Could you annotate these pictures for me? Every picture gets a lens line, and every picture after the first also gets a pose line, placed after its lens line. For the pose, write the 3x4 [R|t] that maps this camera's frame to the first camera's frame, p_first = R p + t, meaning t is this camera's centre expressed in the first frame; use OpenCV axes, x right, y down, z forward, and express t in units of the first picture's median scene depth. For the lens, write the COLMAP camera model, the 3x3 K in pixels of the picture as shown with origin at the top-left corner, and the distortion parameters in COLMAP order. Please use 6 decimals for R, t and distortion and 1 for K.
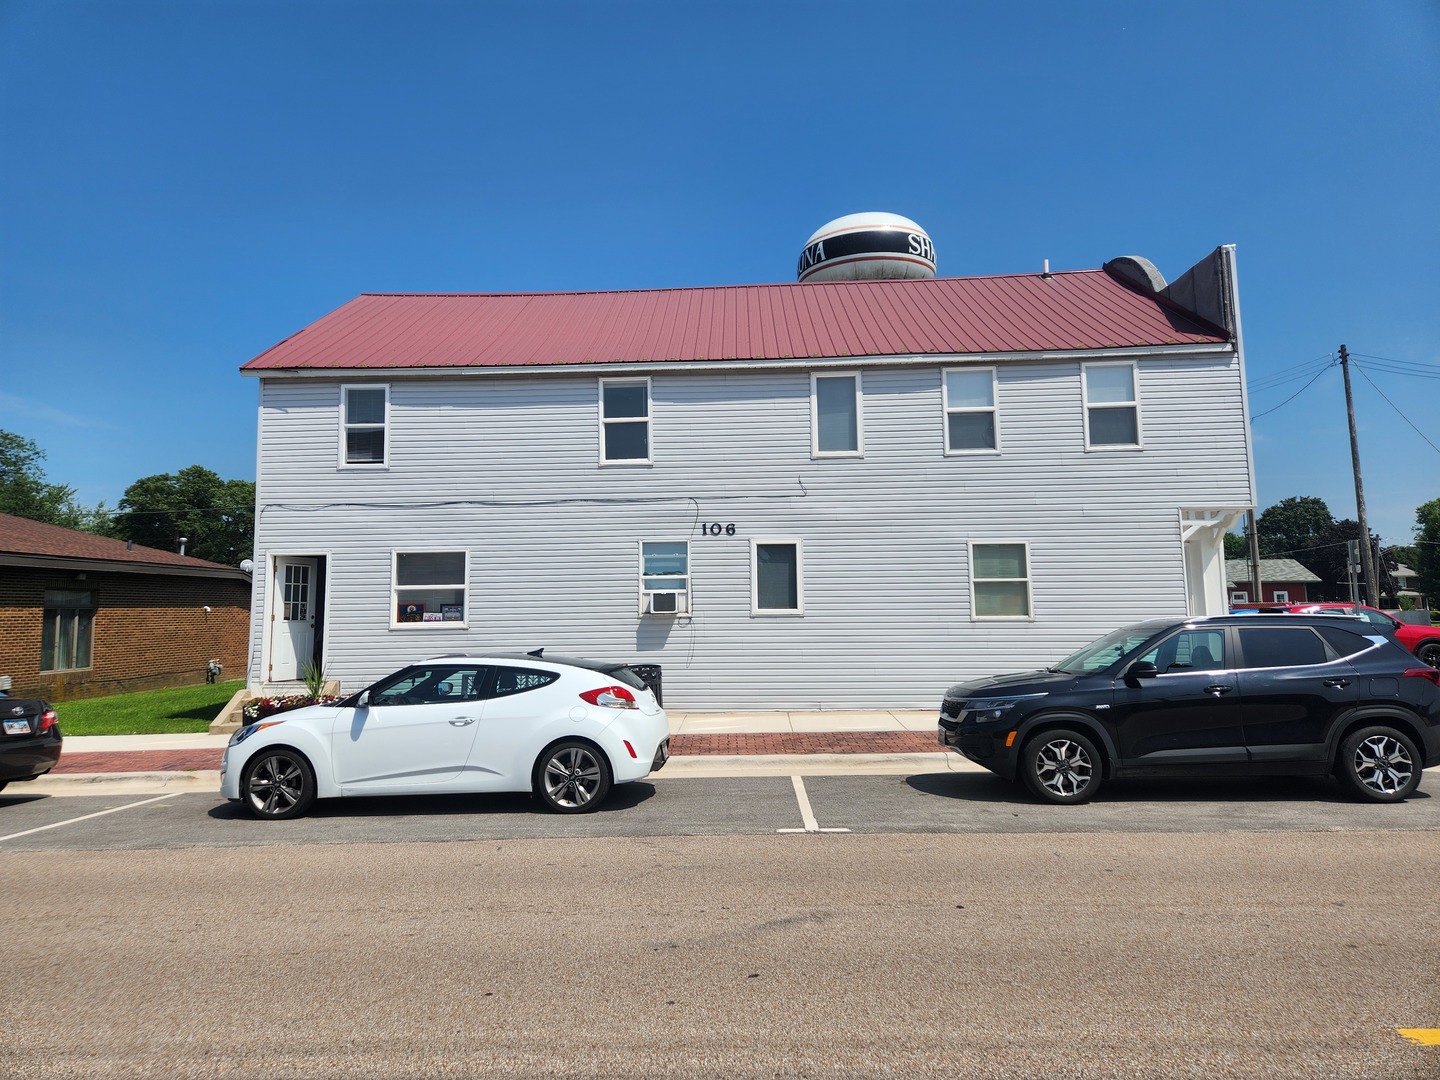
lens RADIAL K [[956.9, 0, 719.2], [0, 956.9, 527.7], [0, 0, 1]] dist [0.112019, -0.155763]
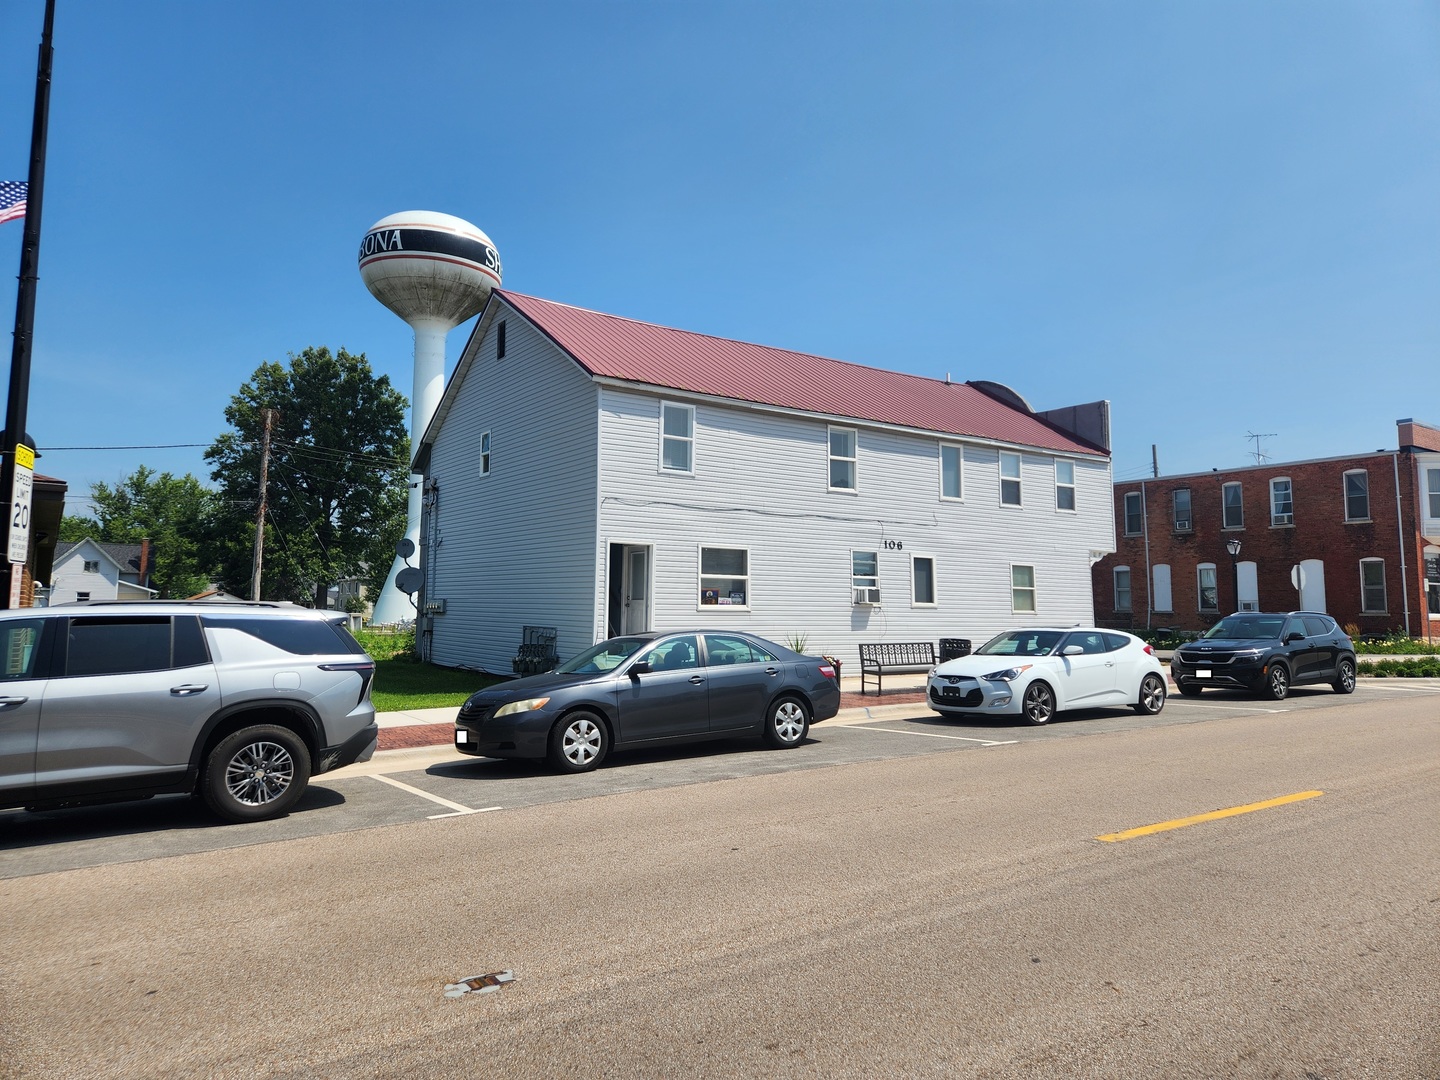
lens RADIAL K [[956.9, 0, 719.2], [0, 956.9, 527.7], [0, 0, 1]] dist [0.112019, -0.155763]
pose [[0.794284, 0.073367, 0.603100, -1.044777], [-0.073640, 0.996989, -0.024299, 0.029302], [-0.603067, -0.025112, 0.797295, 0.032402]]
